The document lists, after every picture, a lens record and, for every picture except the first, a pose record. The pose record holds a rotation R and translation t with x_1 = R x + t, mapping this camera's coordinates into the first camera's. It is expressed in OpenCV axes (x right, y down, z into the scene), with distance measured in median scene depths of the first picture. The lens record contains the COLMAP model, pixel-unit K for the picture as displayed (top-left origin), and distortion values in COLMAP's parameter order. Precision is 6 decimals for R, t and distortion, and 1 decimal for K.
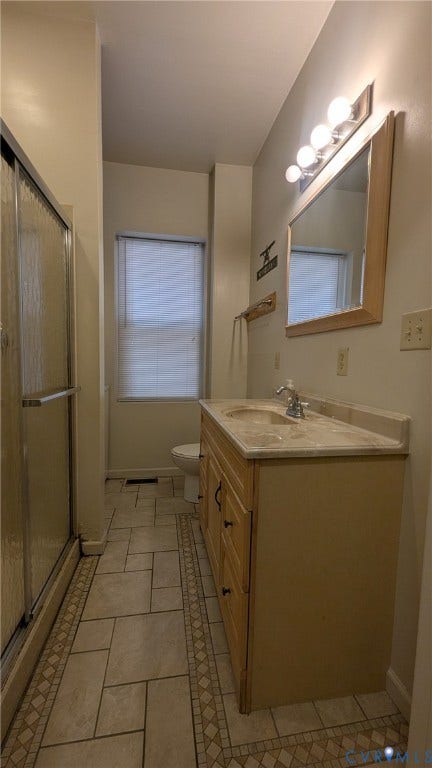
lens RADIAL K [[315.0, 0, 214.2], [0, 315.0, 384.0], [0, 0, 1]] dist [-0.003666, -0.000382]
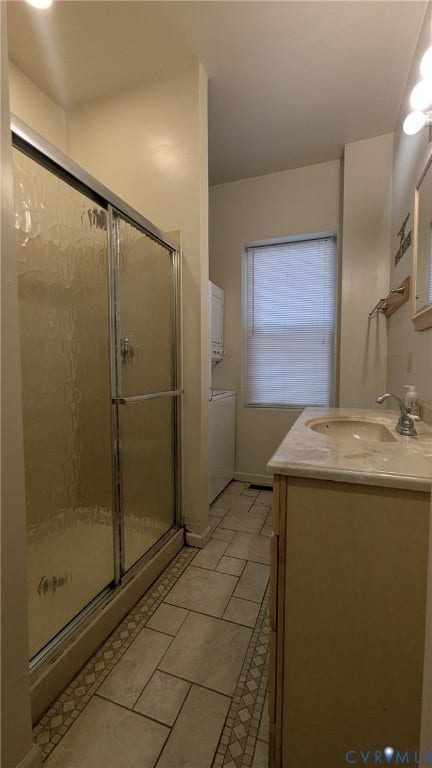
lens RADIAL K [[315.0, 0, 215.5], [0, 315.0, 384.4], [0, 0, 1]] dist [-0.003666, -0.000382]
pose [[0.865582, 0.009201, -0.500683, 0.218532], [-0.021495, 0.999592, -0.018791, 0.008057], [0.500306, 0.027027, 0.865427, 0.093288]]
